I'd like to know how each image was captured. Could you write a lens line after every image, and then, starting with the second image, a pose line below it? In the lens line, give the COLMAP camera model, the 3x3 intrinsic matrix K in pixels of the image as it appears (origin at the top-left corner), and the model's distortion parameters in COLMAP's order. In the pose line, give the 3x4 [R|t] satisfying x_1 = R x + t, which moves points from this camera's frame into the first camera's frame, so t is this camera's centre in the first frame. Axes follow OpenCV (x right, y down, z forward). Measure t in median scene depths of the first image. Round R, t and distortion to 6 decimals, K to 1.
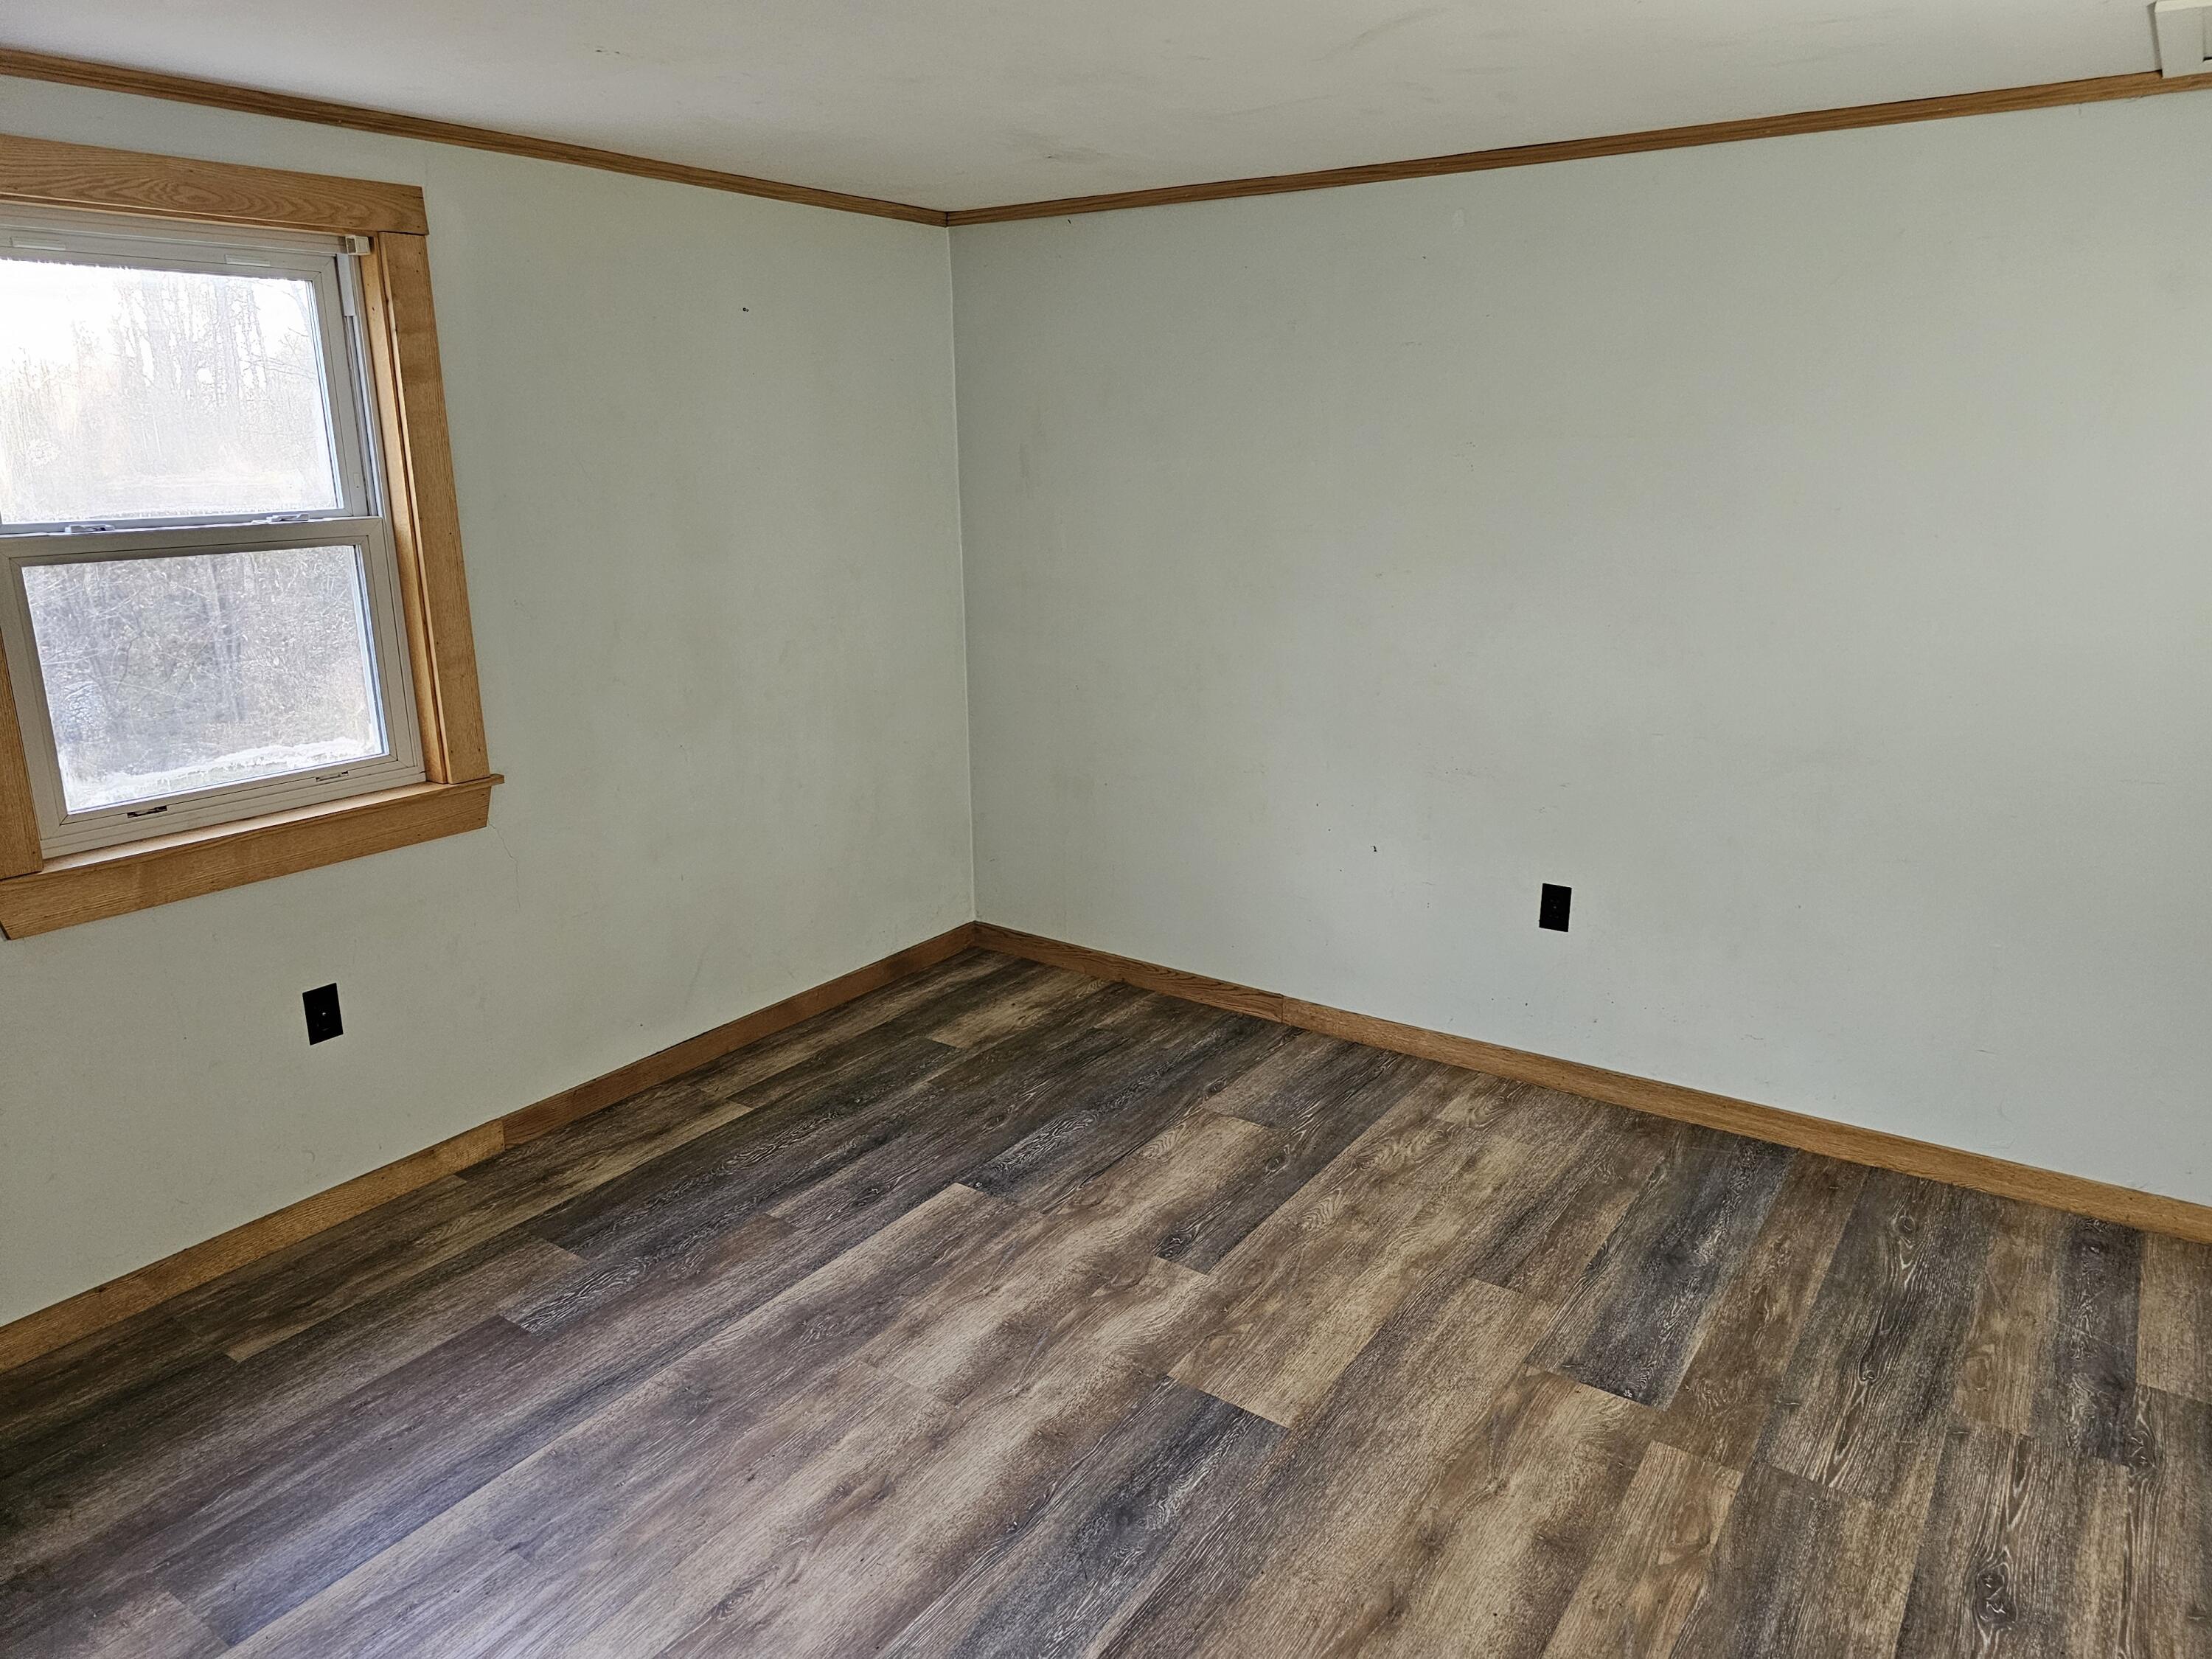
lens RADIAL K [[1506.7, 0, 1144.1], [0, 1506.7, 826.3], [0, 0, 1]] dist [0.063310, -0.056863]
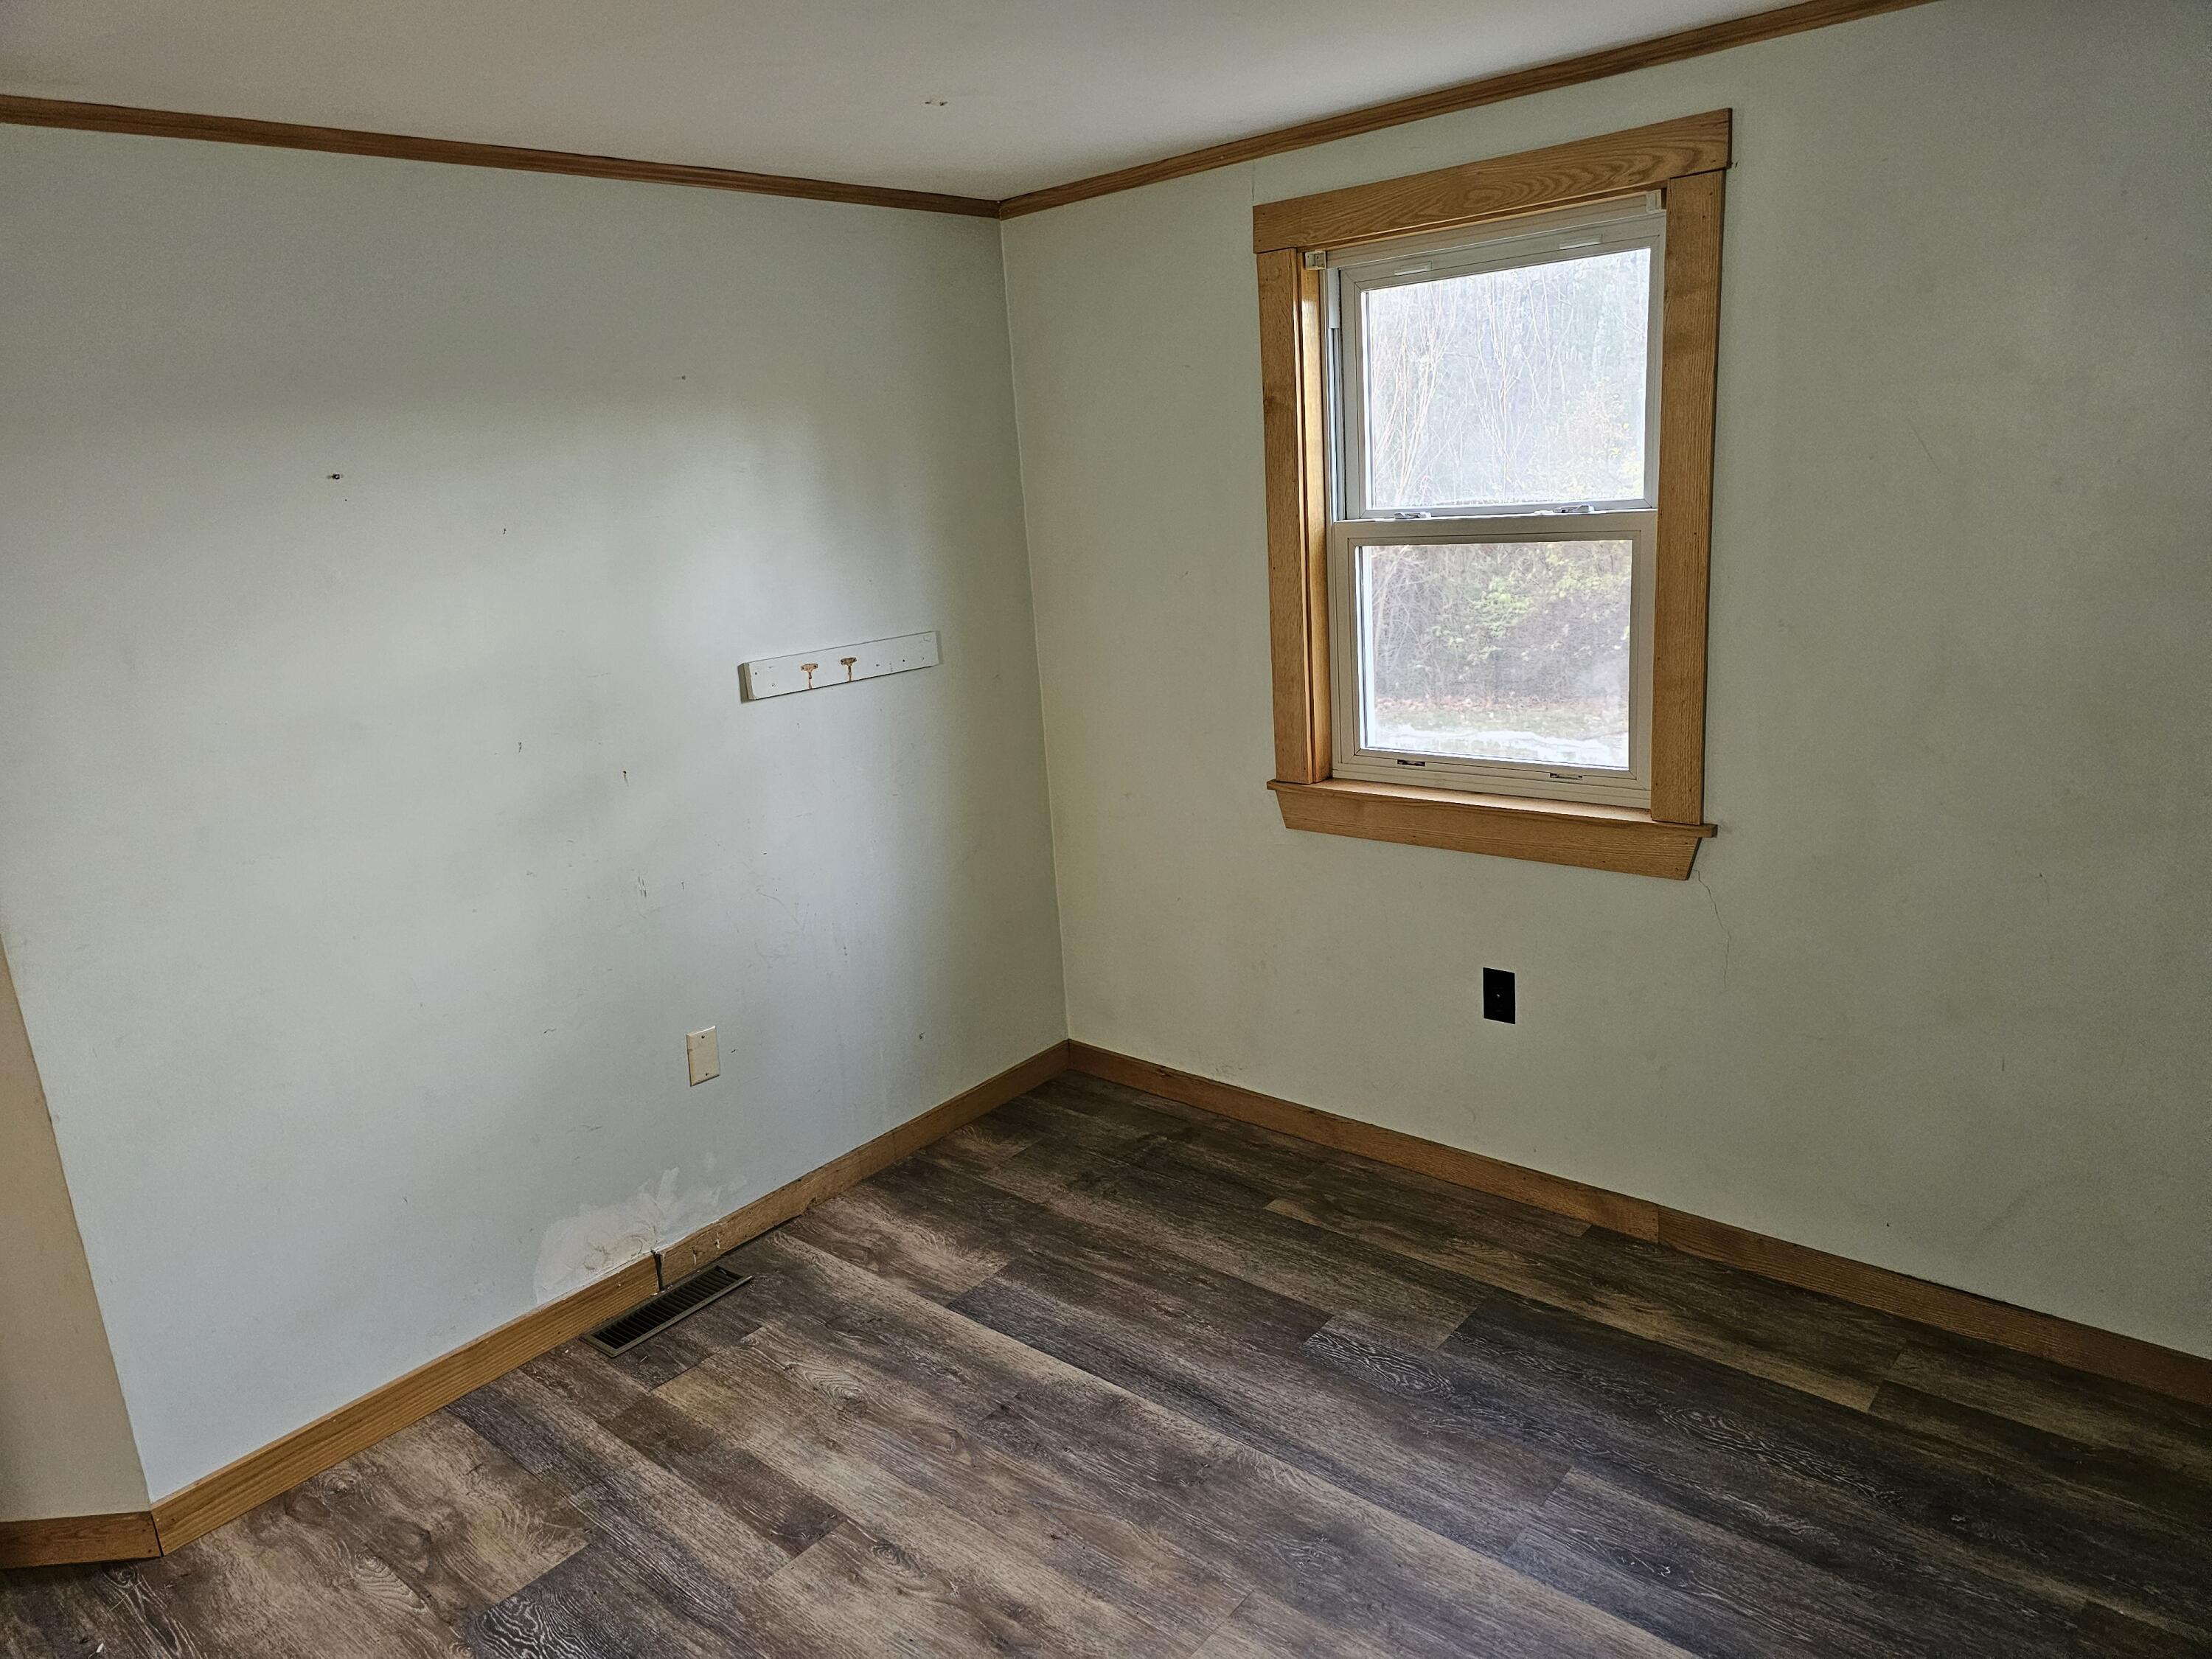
lens RADIAL K [[1506.7, 0, 1144.1], [0, 1506.7, 826.3], [0, 0, 1]] dist [0.063310, -0.056863]
pose [[-0.136862, 0.251222, -0.958205, 0.458203], [-0.183496, 0.944137, 0.273743, -0.228525], [0.973446, 0.213292, -0.083118, 0.870180]]
